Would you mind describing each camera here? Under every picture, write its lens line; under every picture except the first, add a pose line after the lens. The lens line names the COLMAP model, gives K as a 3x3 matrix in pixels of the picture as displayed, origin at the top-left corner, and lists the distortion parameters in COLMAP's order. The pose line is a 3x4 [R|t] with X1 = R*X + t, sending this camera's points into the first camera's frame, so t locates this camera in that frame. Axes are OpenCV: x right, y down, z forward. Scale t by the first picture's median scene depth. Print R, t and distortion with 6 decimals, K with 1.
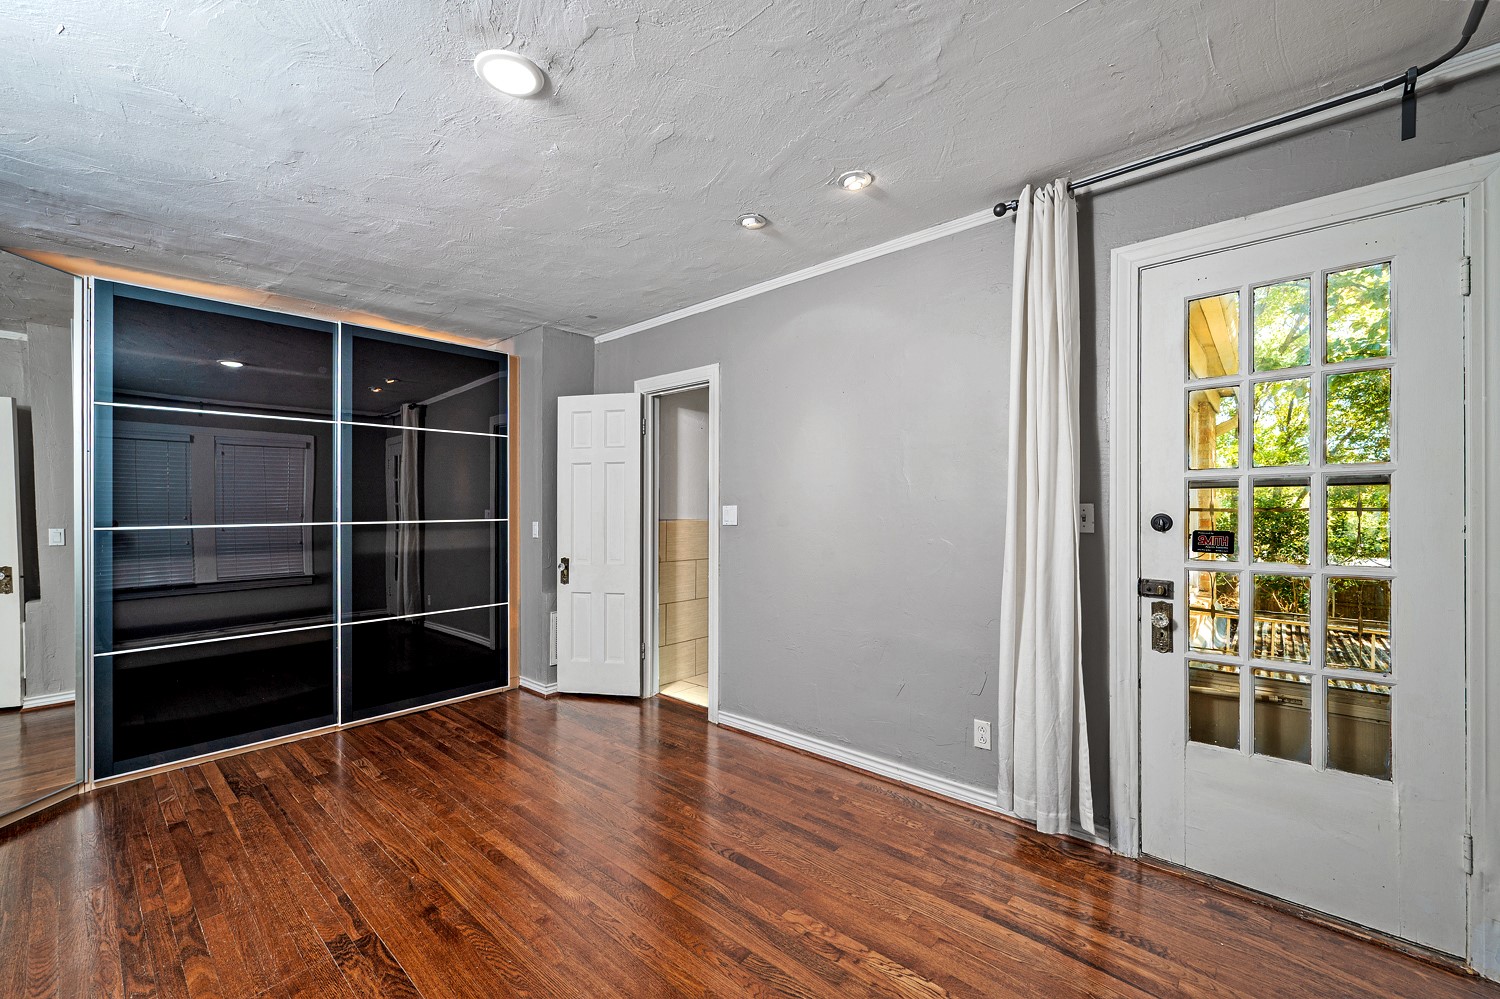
lens RADIAL K [[601.9, 0, 753.7], [0, 601.9, 506.9], [0, 0, 1]] dist [0.000308, -0.000020]
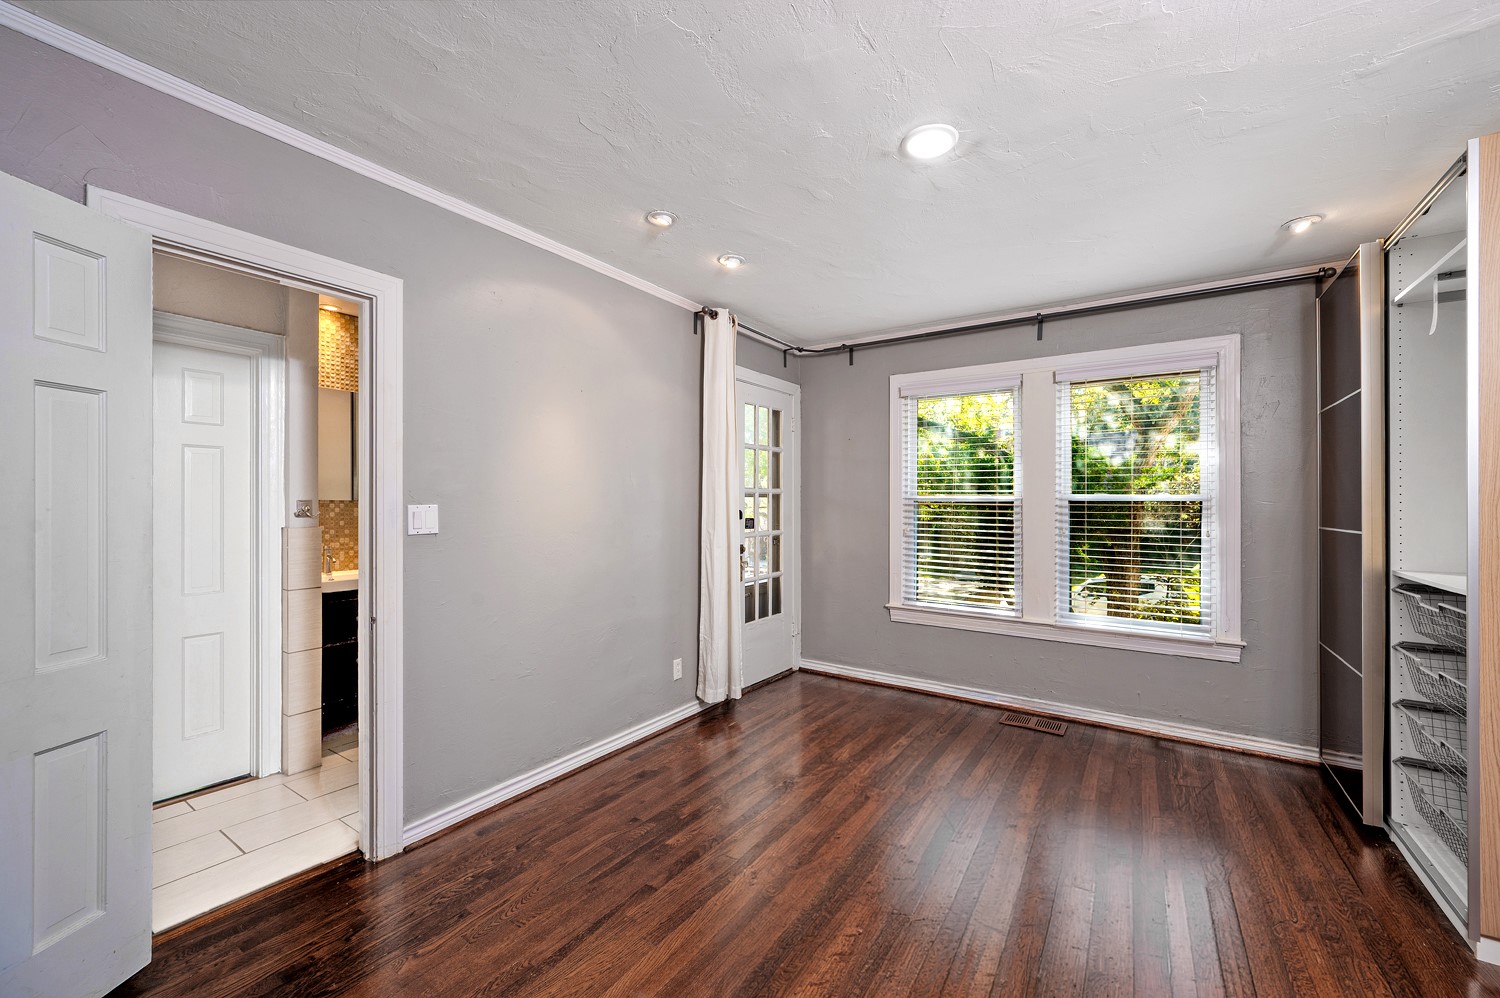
lens RADIAL K [[601.9, 0, 753.7], [0, 601.9, 506.4], [0, 0, 1]] dist [0.000308, -0.000020]
pose [[-0.132127, 0.002043, 0.991231, -0.746214], [0.000463, 0.999998, -0.002000, 0.001235], [-0.991233, 0.000195, -0.132128, 0.729265]]
